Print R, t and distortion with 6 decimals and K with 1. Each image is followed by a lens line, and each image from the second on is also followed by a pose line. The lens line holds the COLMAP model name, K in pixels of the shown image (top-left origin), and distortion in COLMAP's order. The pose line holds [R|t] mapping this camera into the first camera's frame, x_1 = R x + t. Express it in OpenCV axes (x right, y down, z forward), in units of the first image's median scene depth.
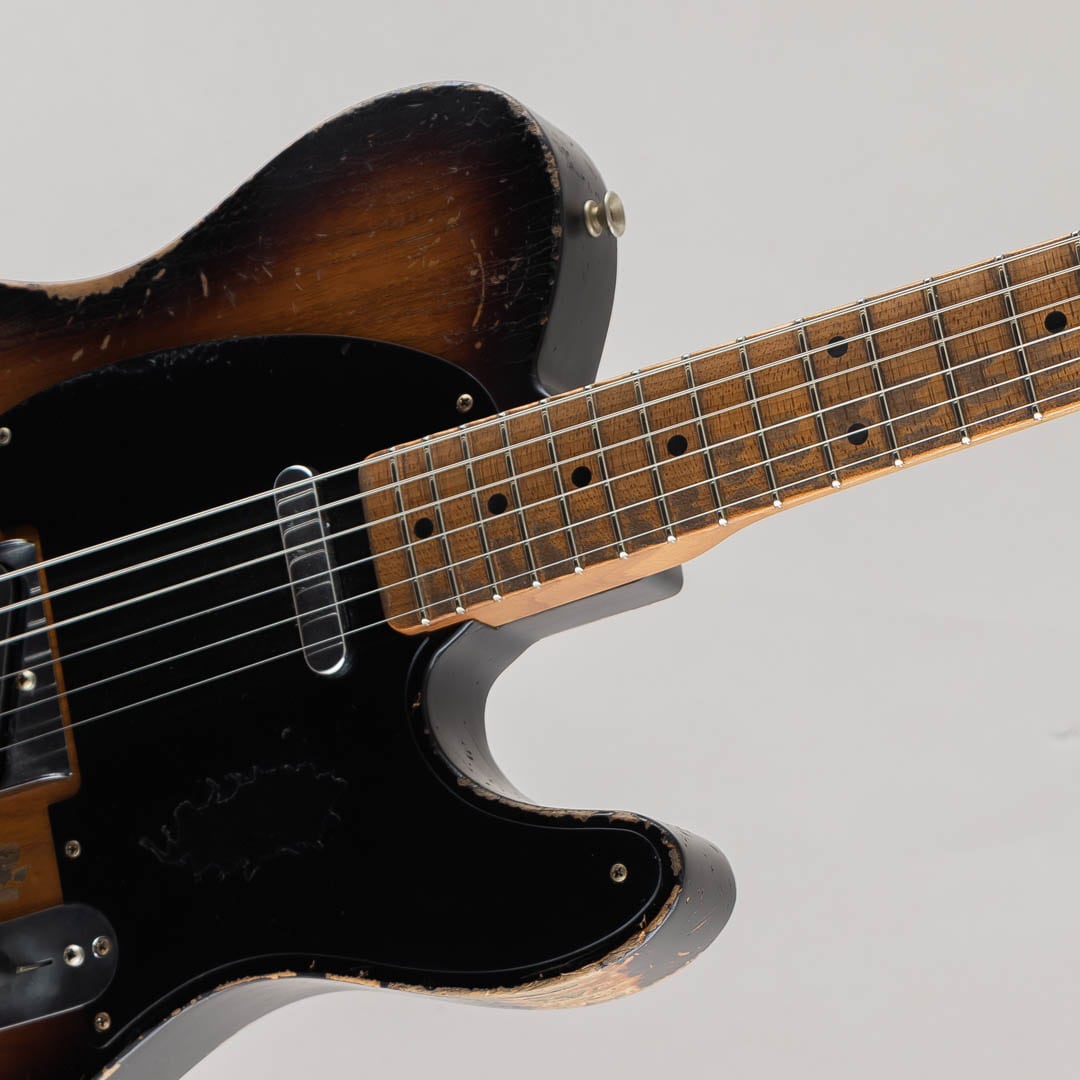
lens RADIAL K [[4430.9, 0, 558.9], [0, 4430.9, 462.2], [0, 0, 1]] dist [0.050310, 0.000000]
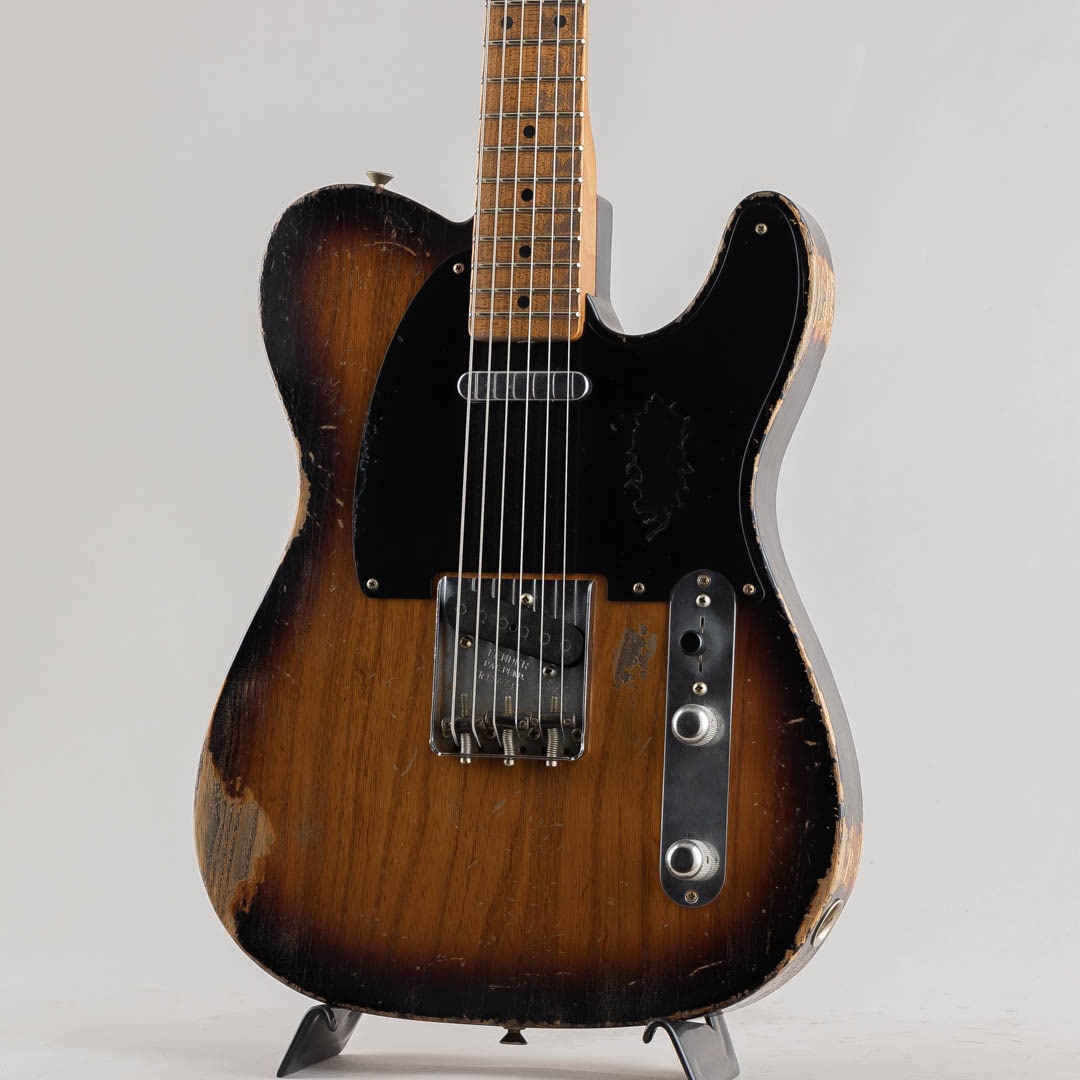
lens RADIAL K [[4496.9, 0, 541.2], [0, 4496.9, 531.3], [0, 0, 1]] dist [0.029748, 0.000000]
pose [[0.337943, -0.857632, 0.387637, -0.727974], [0.940822, 0.318980, -0.114479, 0.232980], [-0.025467, 0.403385, 0.914676, -0.464086]]
